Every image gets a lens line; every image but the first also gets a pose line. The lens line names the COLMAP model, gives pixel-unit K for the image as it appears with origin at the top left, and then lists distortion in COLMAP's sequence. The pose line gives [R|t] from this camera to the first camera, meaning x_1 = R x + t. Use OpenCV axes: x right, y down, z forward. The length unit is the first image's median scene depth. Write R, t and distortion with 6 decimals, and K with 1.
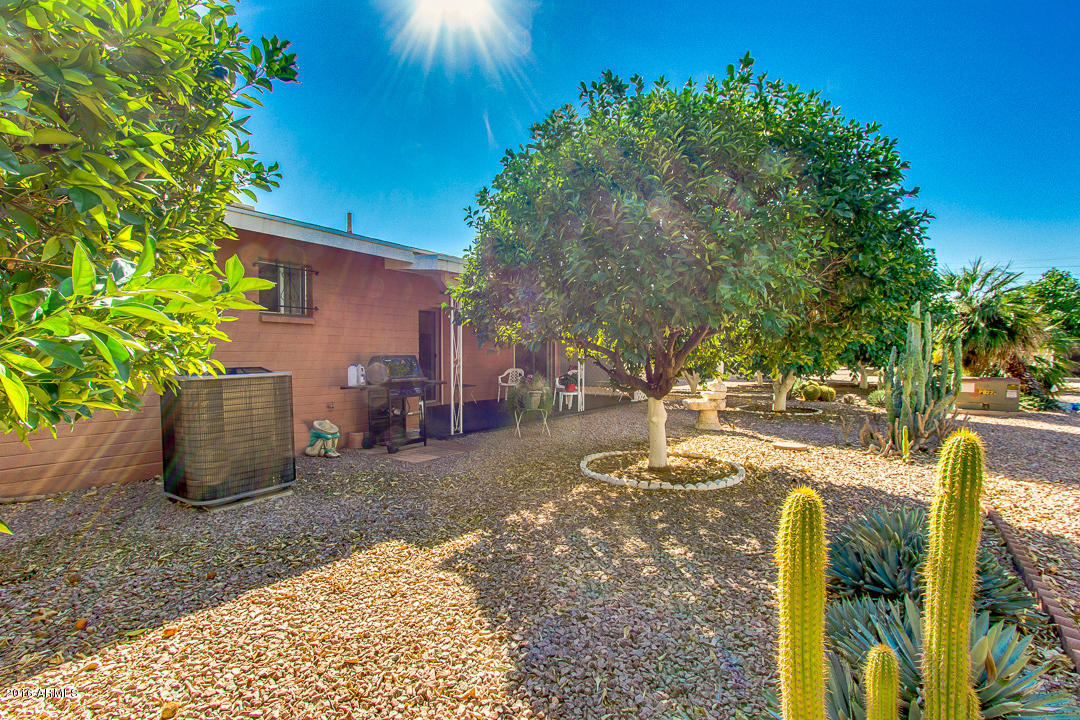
lens RADIAL K [[492.0, 0, 541.3], [0, 492.0, 357.8], [0, 0, 1]] dist [-0.001037, -0.000067]
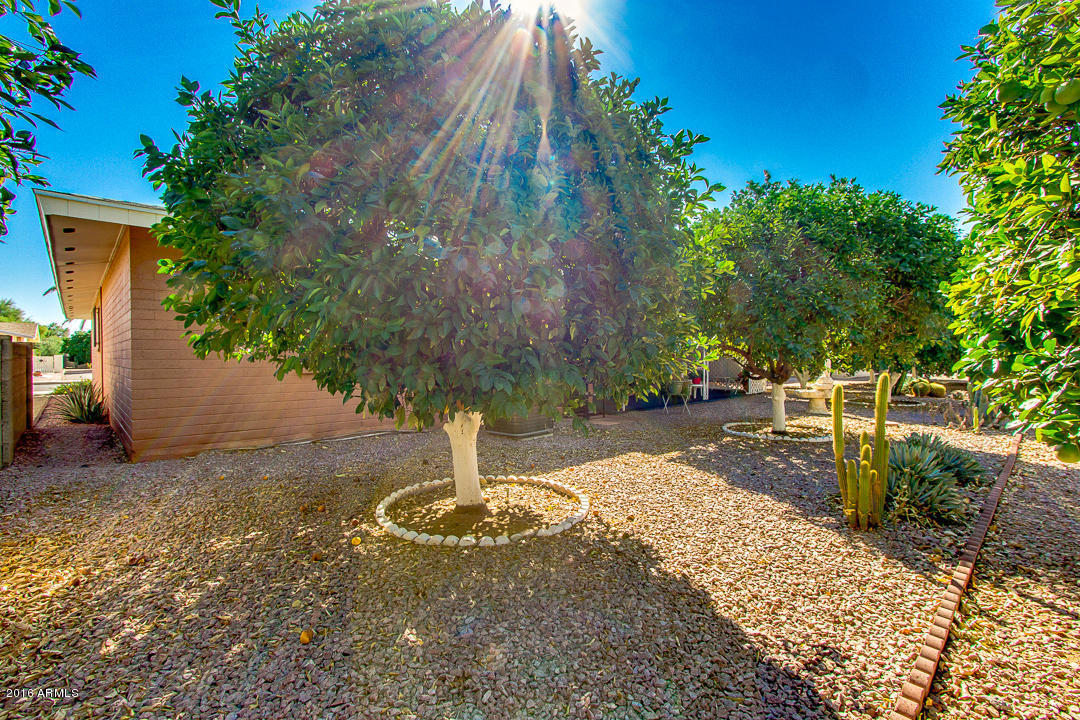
lens RADIAL K [[492.0, 0, 538.1], [0, 492.0, 361.9], [0, 0, 1]] dist [-0.001037, -0.000067]
pose [[0.981633, 0.001774, -0.190773, -0.164671], [-0.000245, 0.999968, 0.008038, 0.004538], [0.190781, -0.007844, 0.981601, -0.500643]]
